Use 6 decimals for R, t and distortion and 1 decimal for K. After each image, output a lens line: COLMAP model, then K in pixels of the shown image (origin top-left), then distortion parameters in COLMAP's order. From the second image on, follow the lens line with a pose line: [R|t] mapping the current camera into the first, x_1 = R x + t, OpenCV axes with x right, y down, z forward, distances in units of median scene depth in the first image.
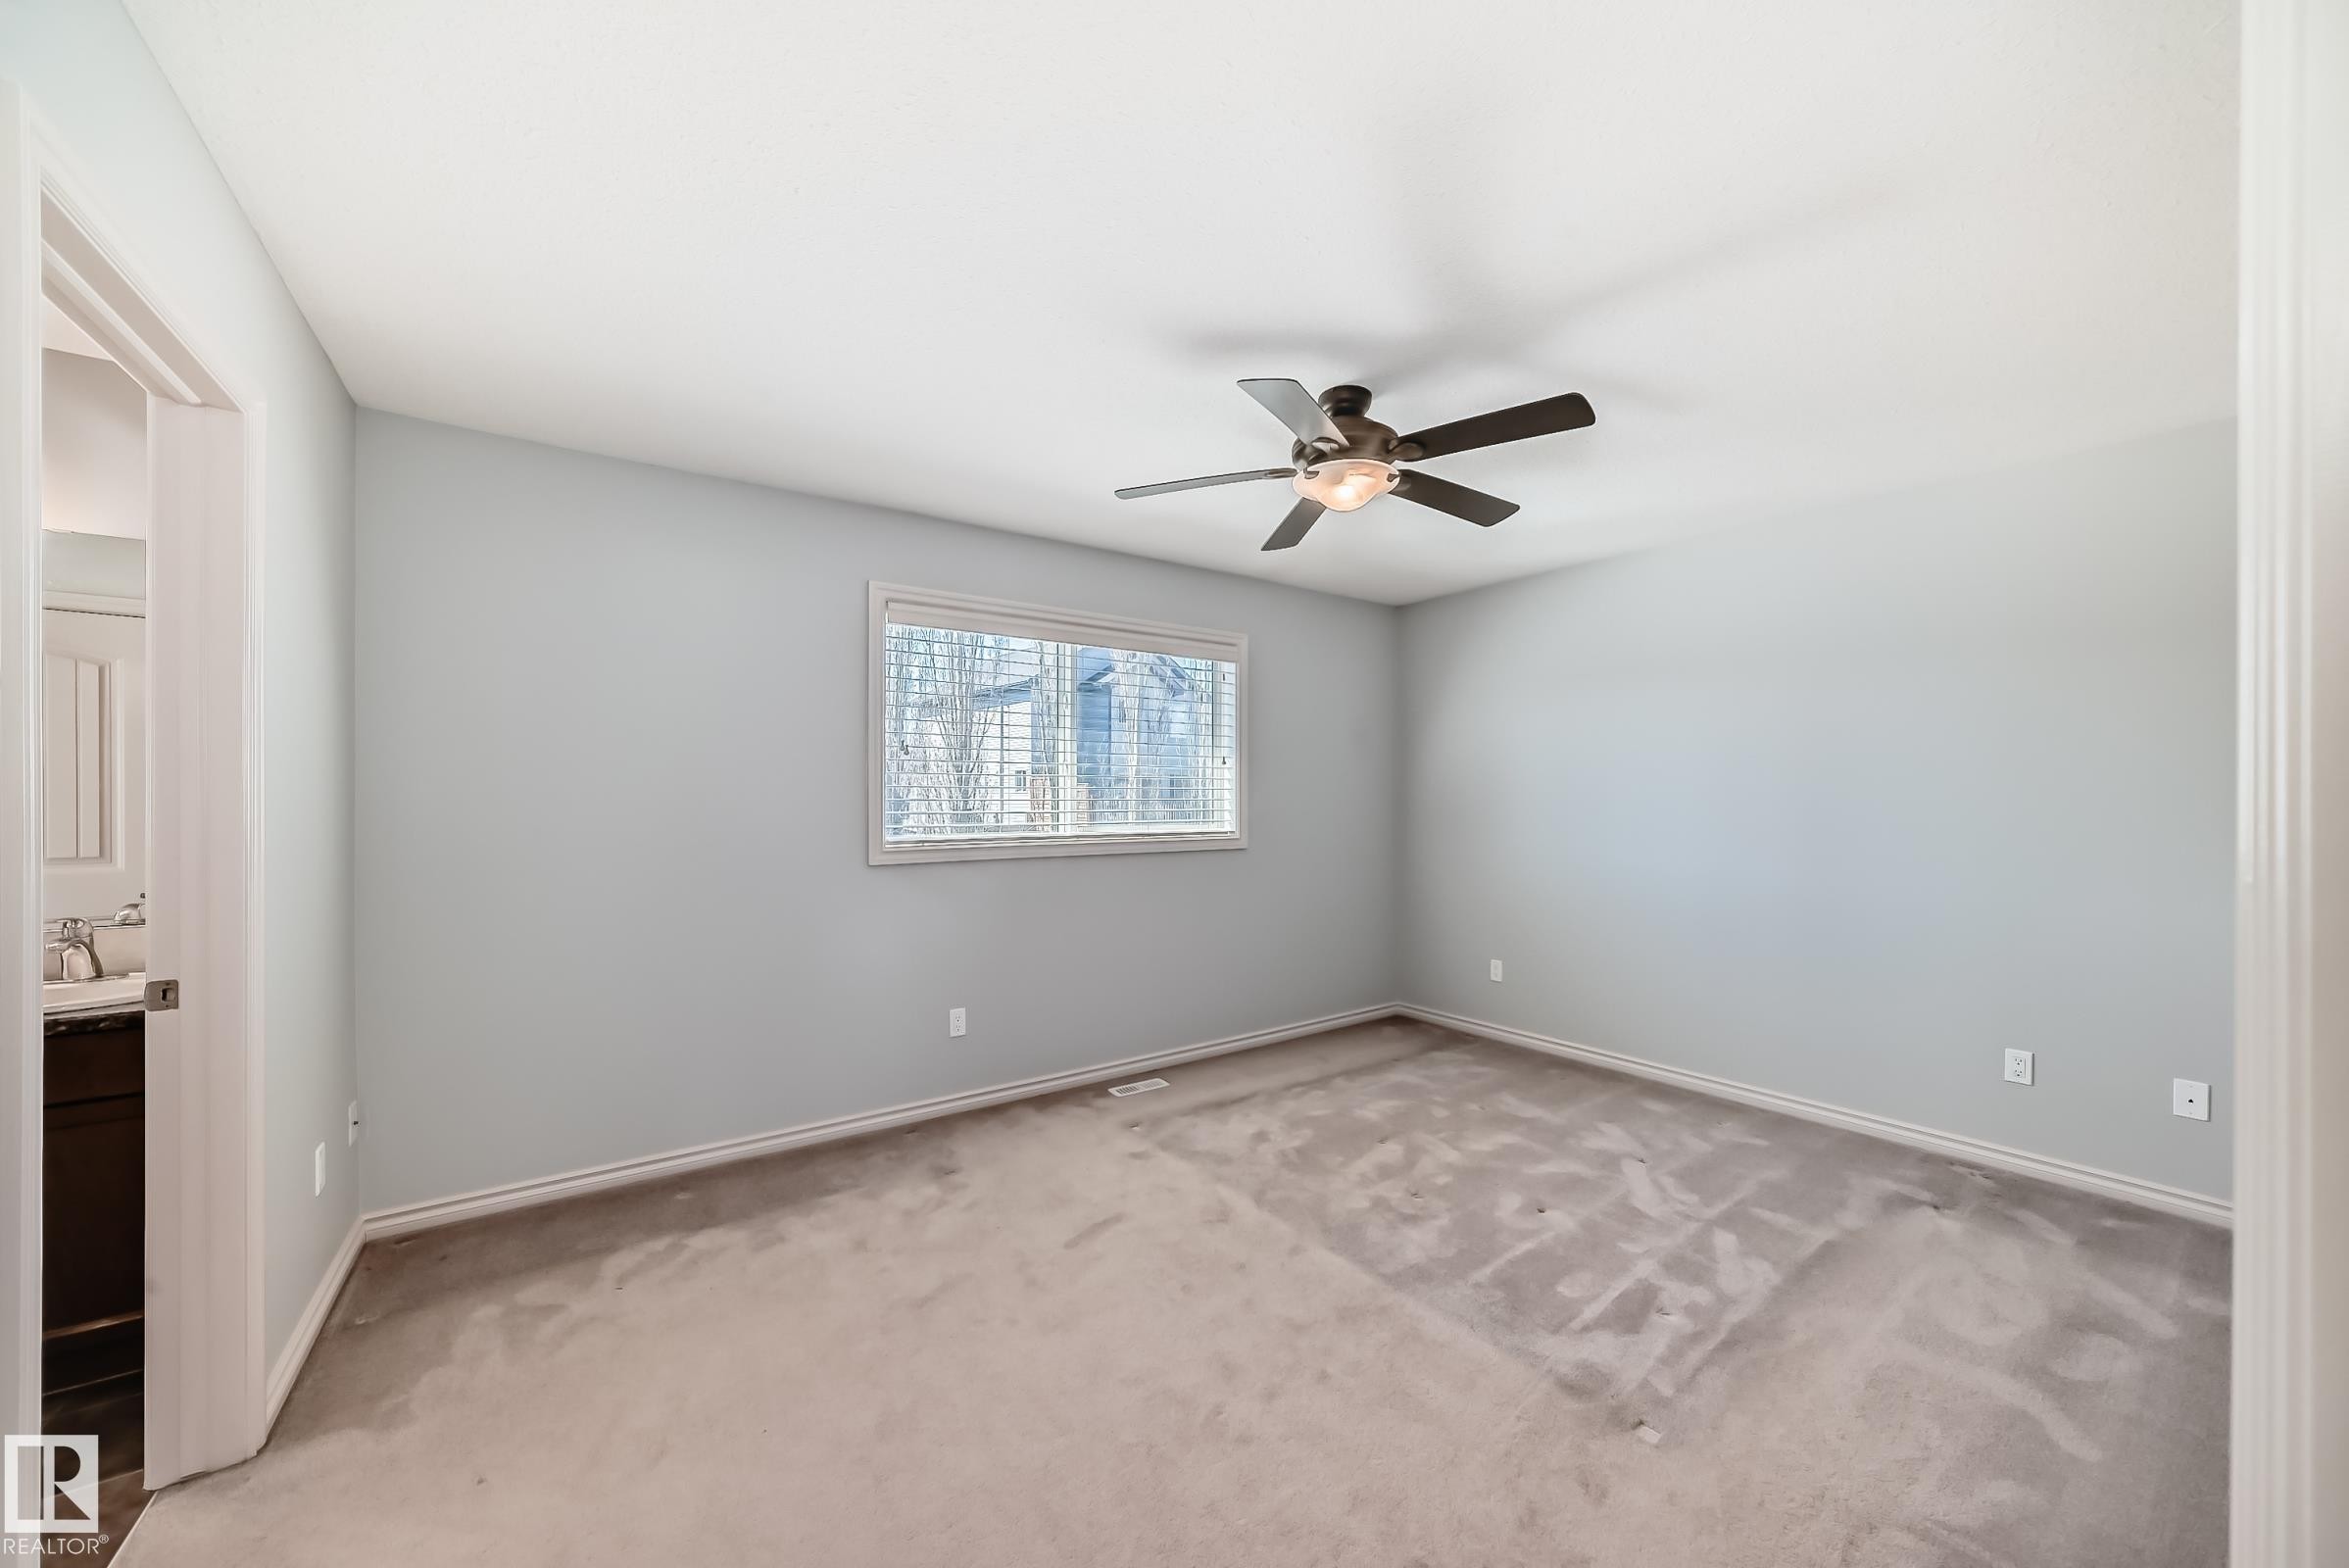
lens RADIAL K [[843.2, 0, 1182.7], [0, 843.2, 798.8], [0, 0, 1]] dist [-0.014286, 0.000403]
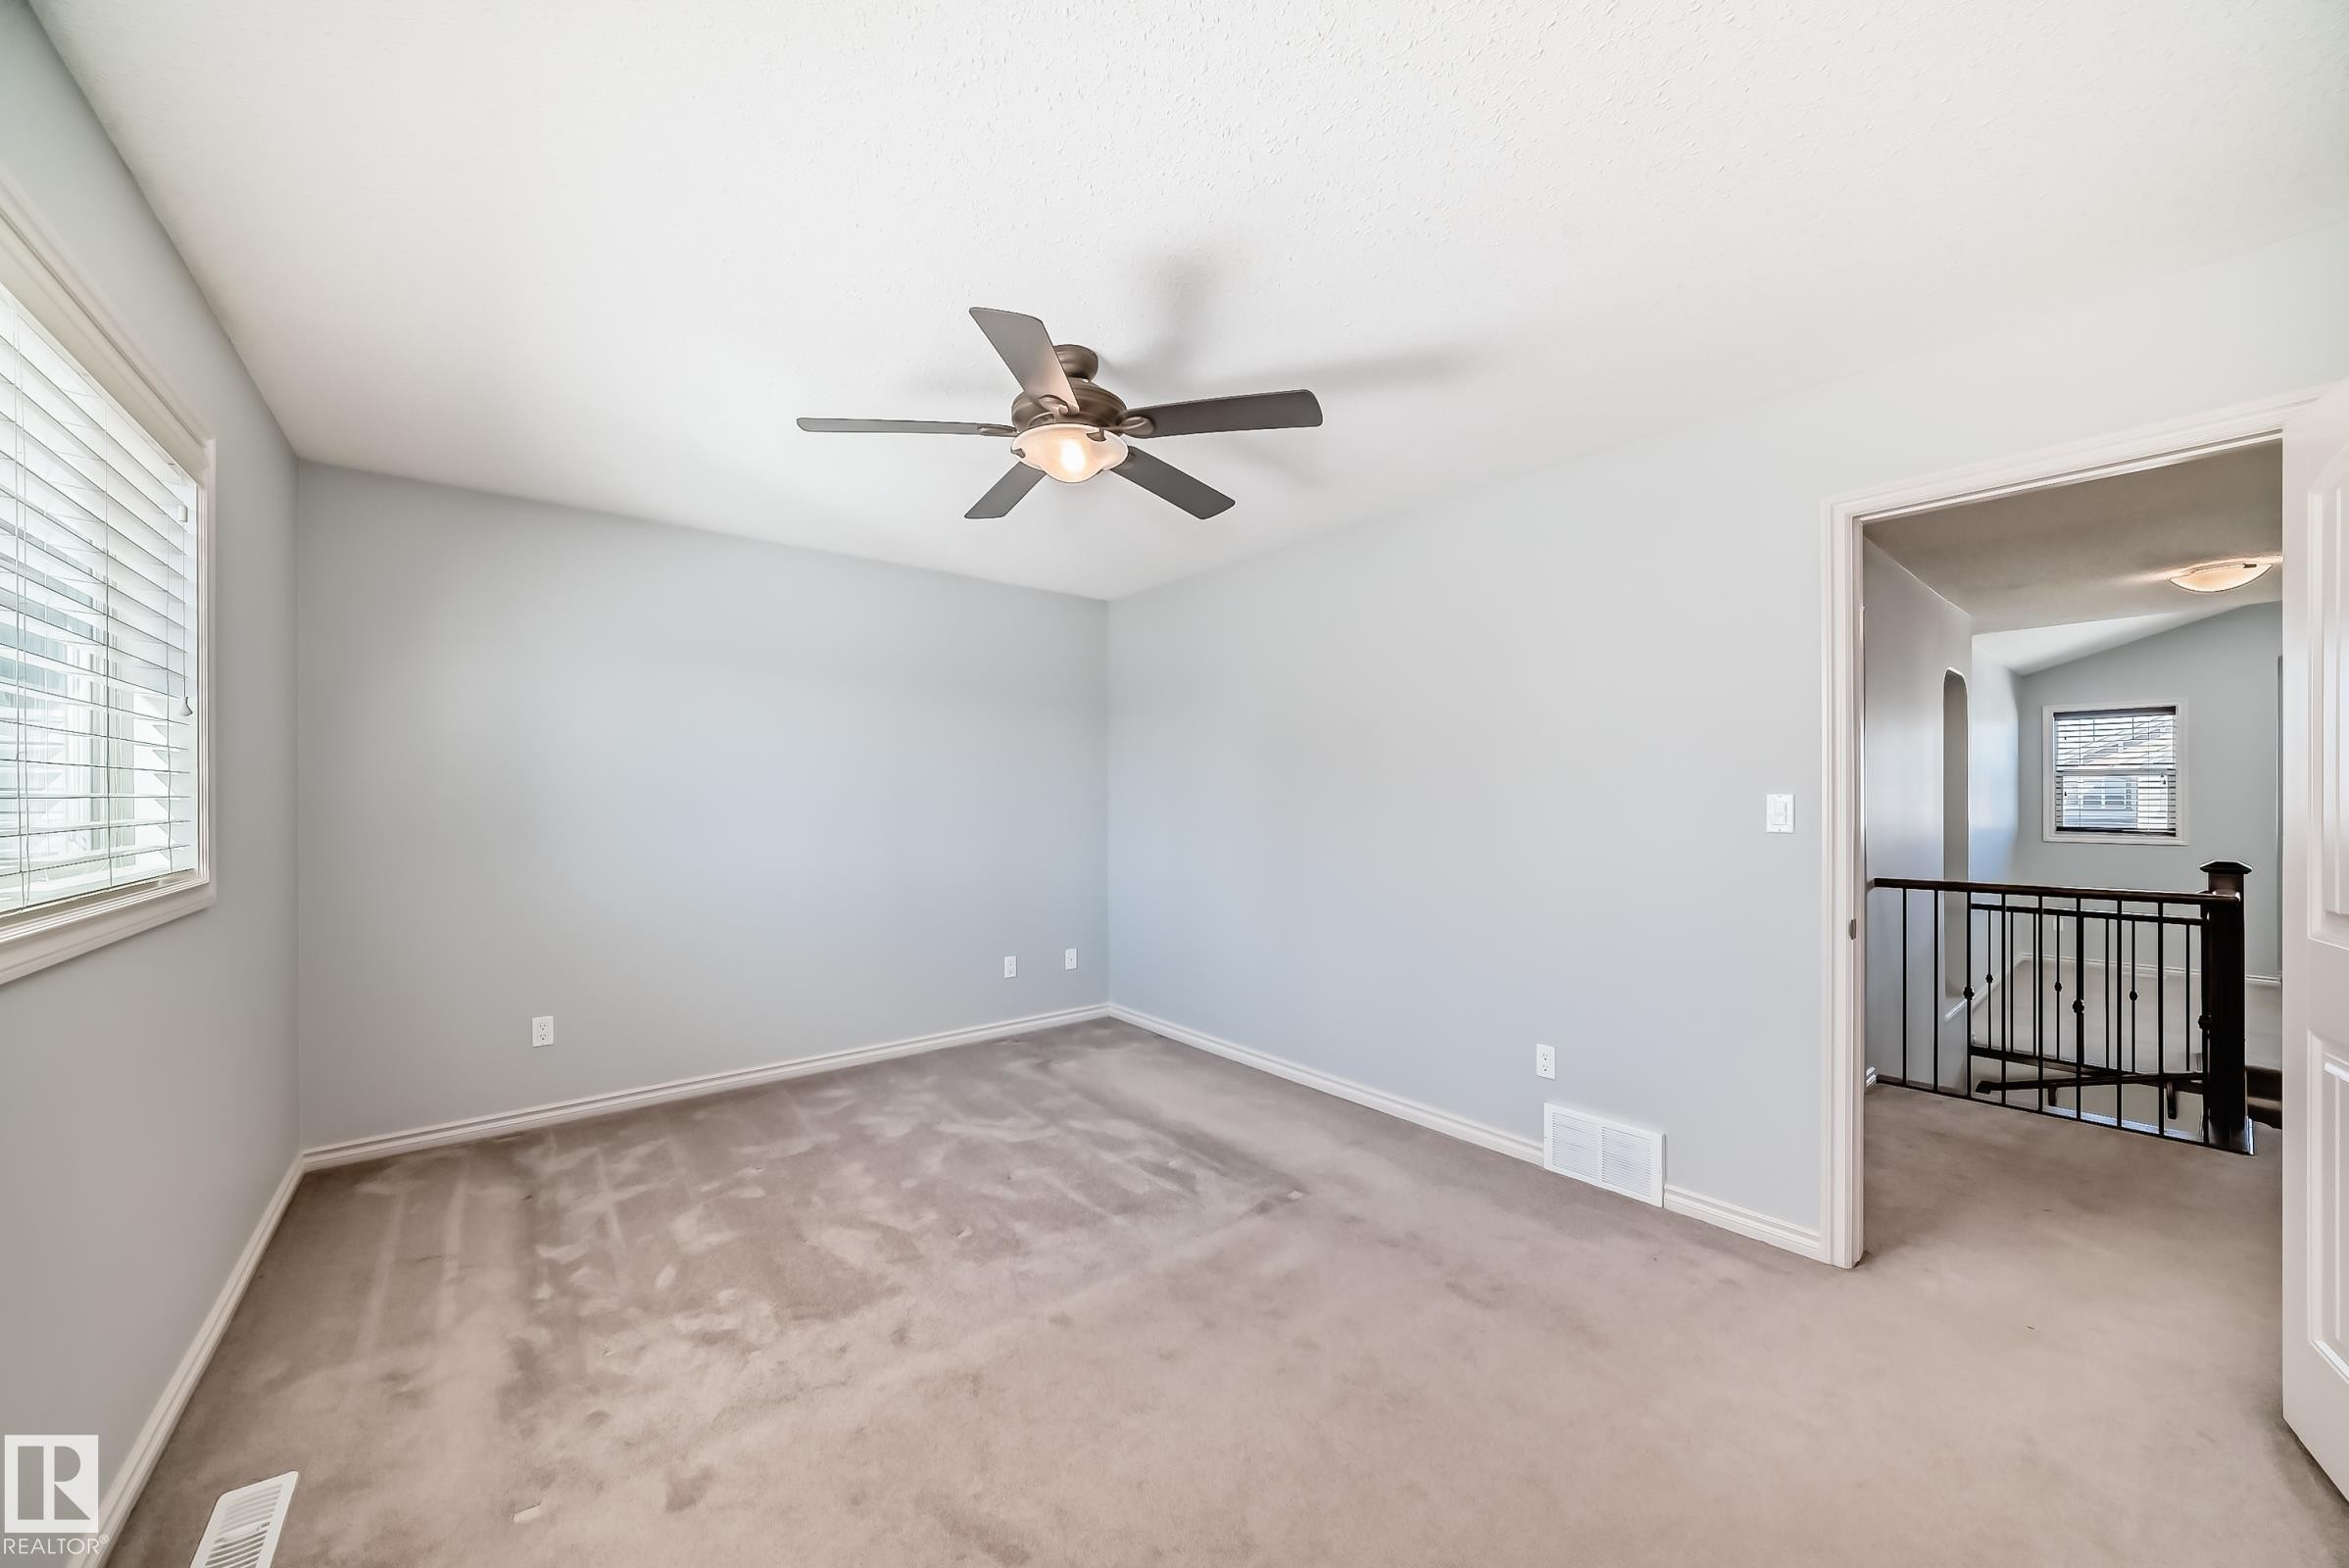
lens RADIAL K [[843.2, 0, 1178.0], [0, 843.2, 793.1], [0, 0, 1]] dist [-0.014286, 0.000403]
pose [[-0.065786, 0.008912, 0.997794, -0.562961], [-0.002212, 0.999956, -0.009078, 0.004257], [-0.997831, -0.002805, -0.065764, 0.721000]]
